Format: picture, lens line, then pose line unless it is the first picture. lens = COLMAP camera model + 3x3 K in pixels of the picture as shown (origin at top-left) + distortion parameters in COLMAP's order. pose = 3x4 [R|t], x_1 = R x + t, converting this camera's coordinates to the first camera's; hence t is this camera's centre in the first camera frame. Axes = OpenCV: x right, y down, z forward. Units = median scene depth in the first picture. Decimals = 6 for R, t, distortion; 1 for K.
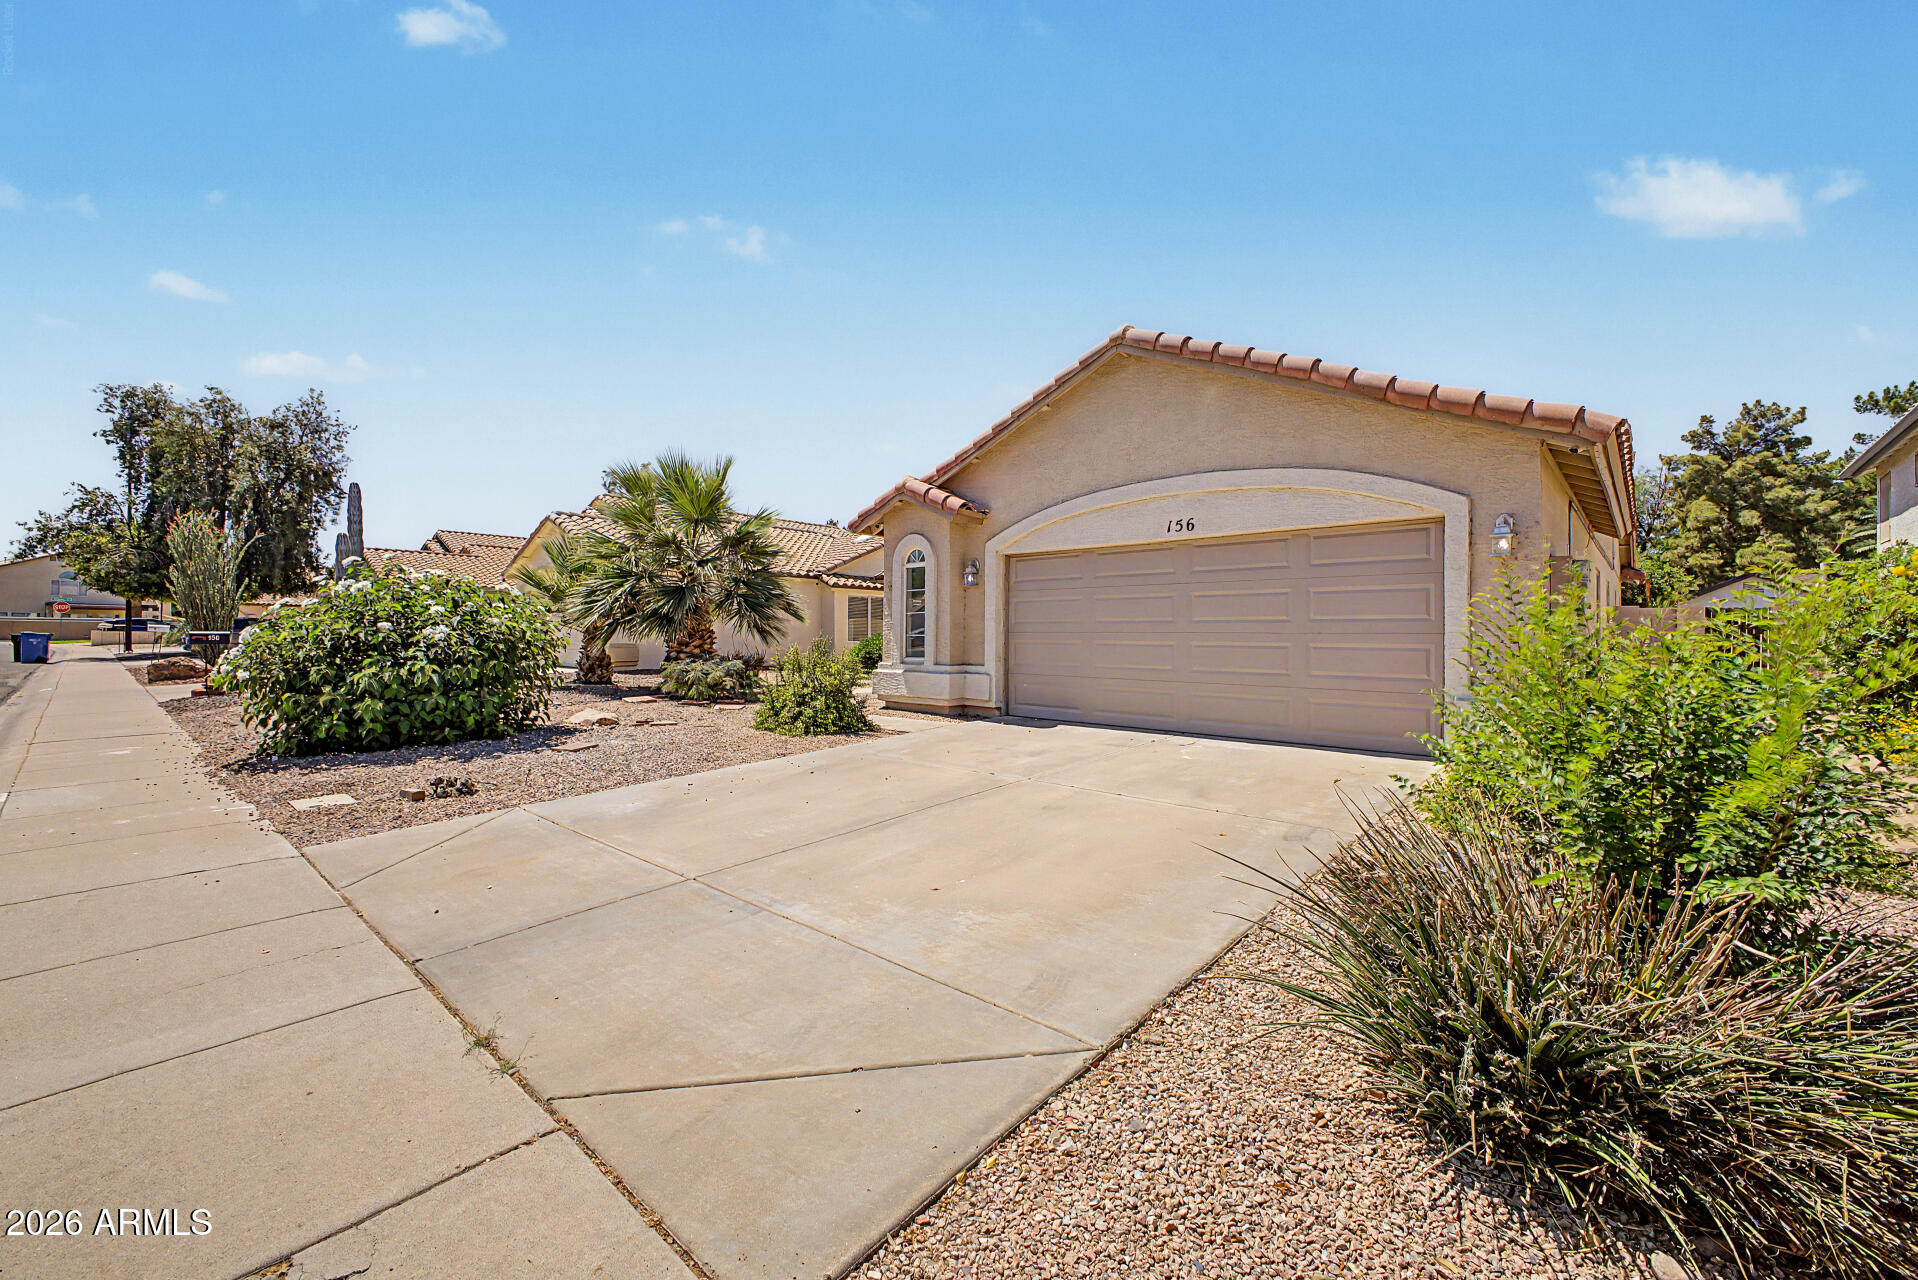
lens RADIAL K [[757.6, 0, 962.9], [0, 757.6, 632.3], [0, 0, 1]] dist [0.040528, -0.013583]
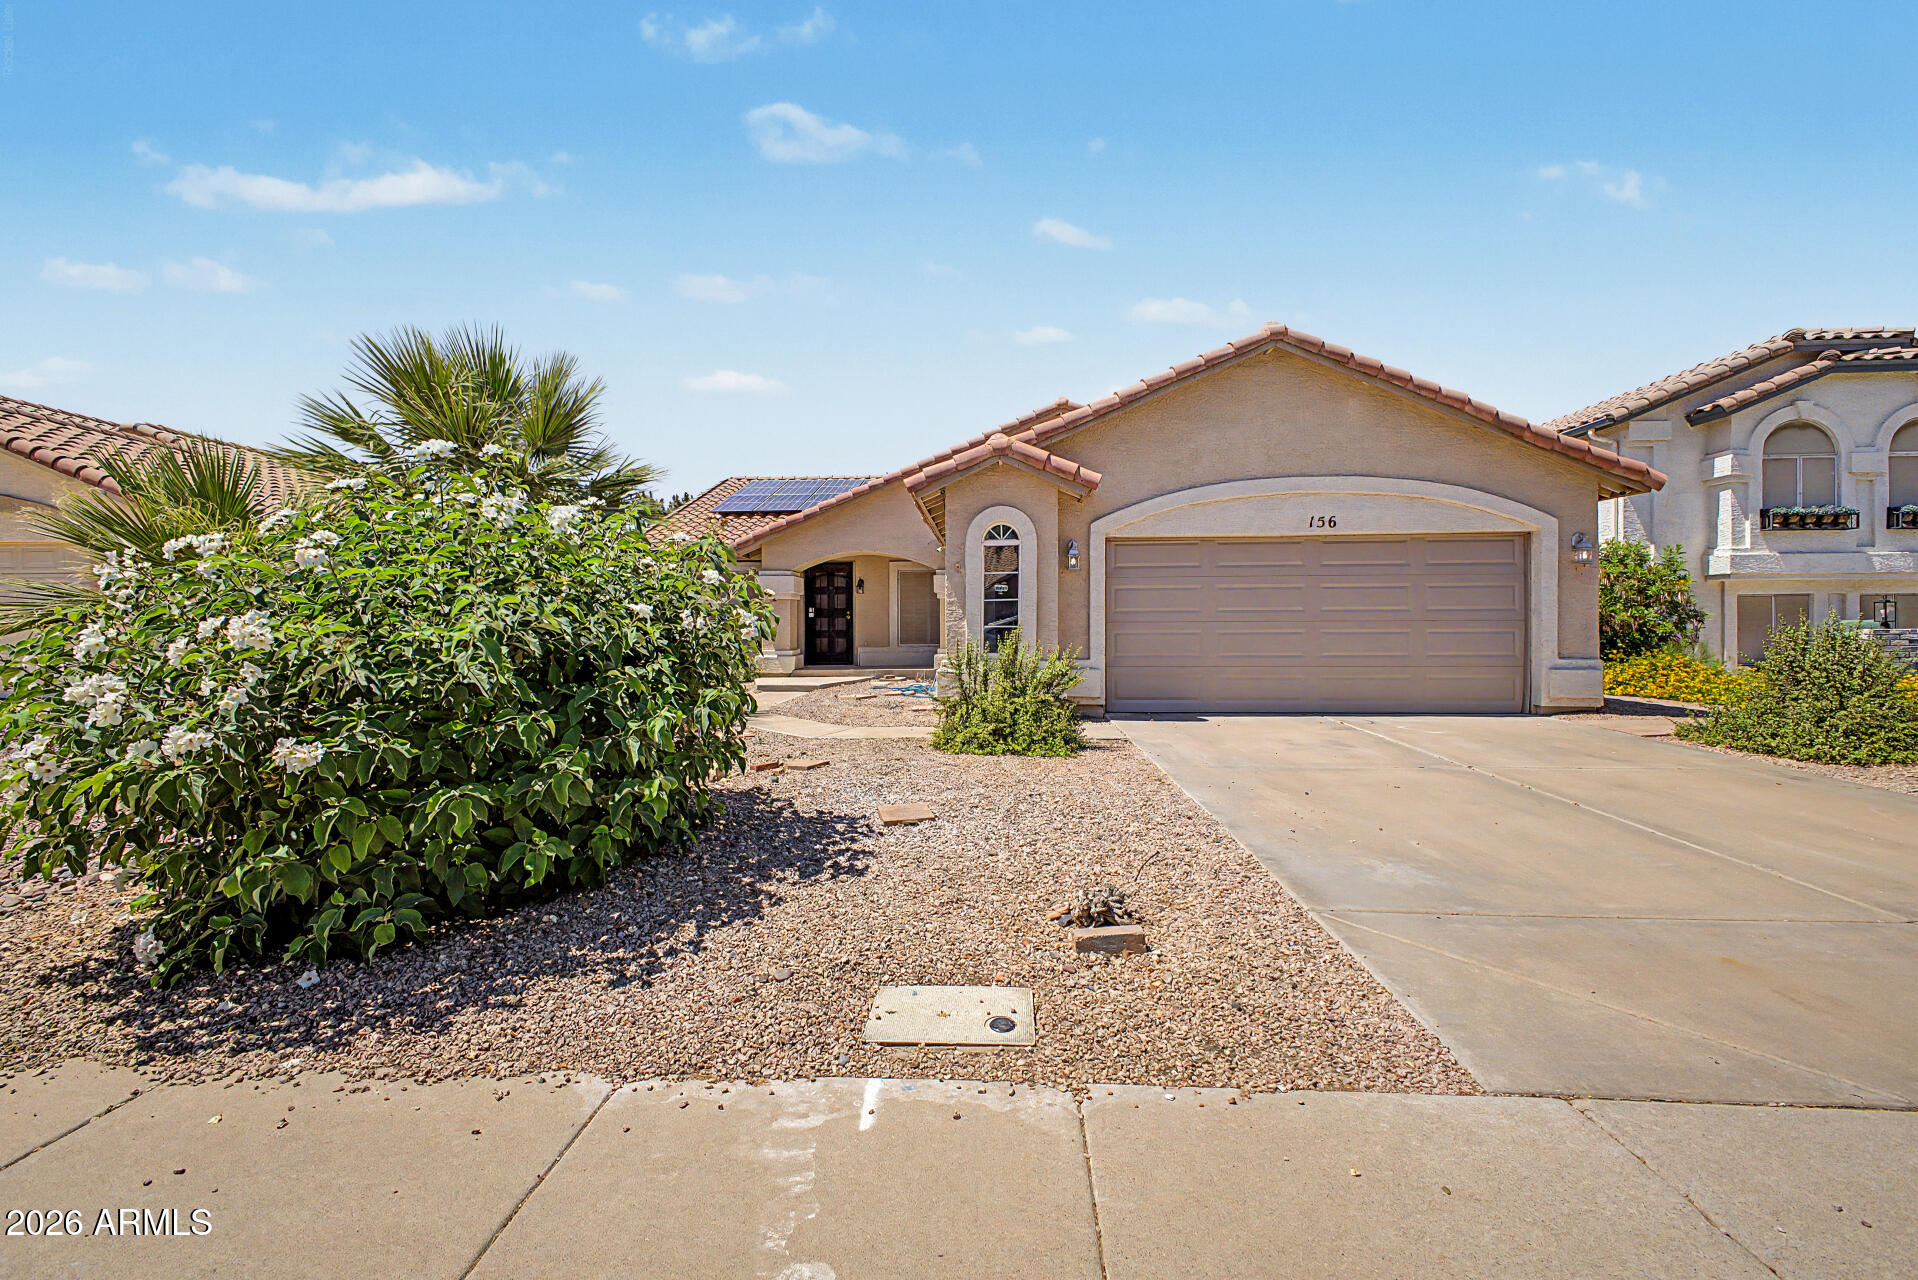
lens RADIAL K [[757.6, 0, 962.9], [0, 757.6, 632.3], [0, 0, 1]] dist [0.040528, -0.013583]
pose [[0.781139, -0.015794, 0.624157, -0.745770], [0.004448, 0.999795, 0.019733, -0.007008], [-0.624341, -0.012638, 0.781050, 0.441395]]
